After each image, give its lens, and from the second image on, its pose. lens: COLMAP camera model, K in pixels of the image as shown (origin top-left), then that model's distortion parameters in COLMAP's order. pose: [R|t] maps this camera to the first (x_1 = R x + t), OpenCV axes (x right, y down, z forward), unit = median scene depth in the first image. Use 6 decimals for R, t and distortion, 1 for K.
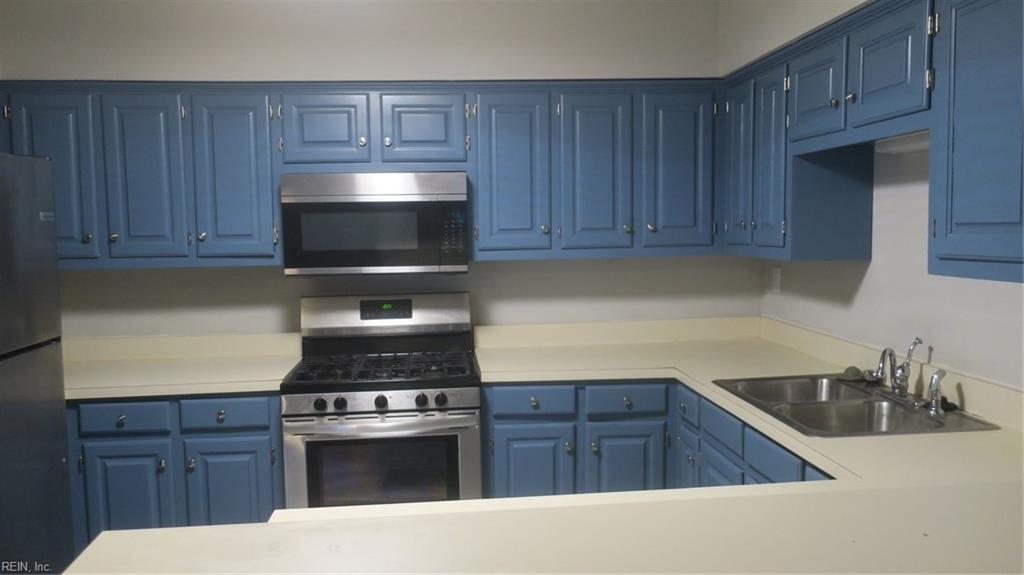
lens RADIAL K [[826.8, 0, 512.0], [0, 826.8, 287.5], [0, 0, 1]] dist [-0.002566, -0.002560]
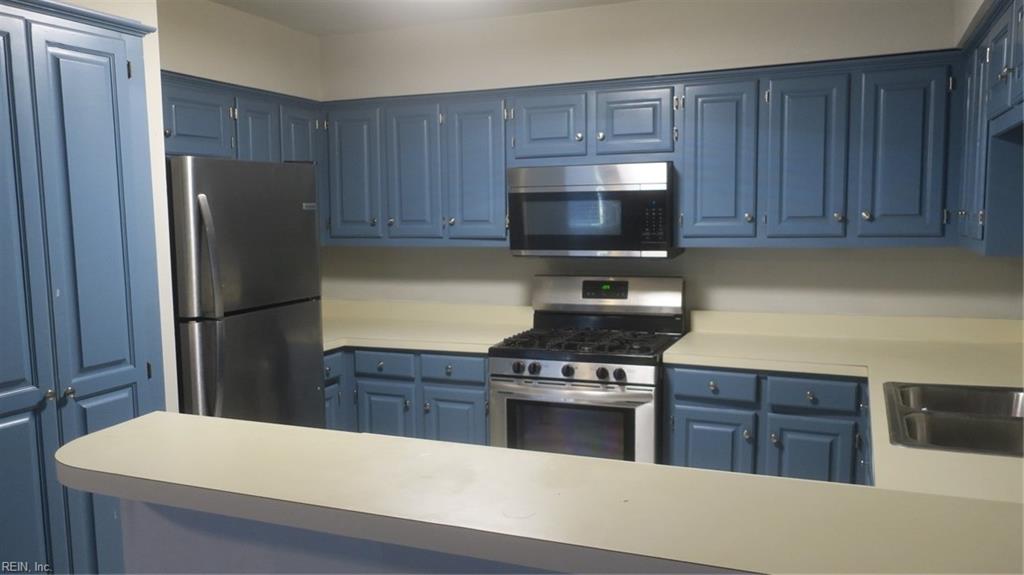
lens RADIAL K [[798.4, 0, 512.0], [0, 798.4, 287.5], [0, 0, 1]] dist [-0.001300, -0.002588]
pose [[0.880325, 0.047859, -0.471951, 0.262371], [-0.038210, 0.998819, 0.030014, -0.003837], [0.472830, -0.008389, 0.881114, 0.013437]]
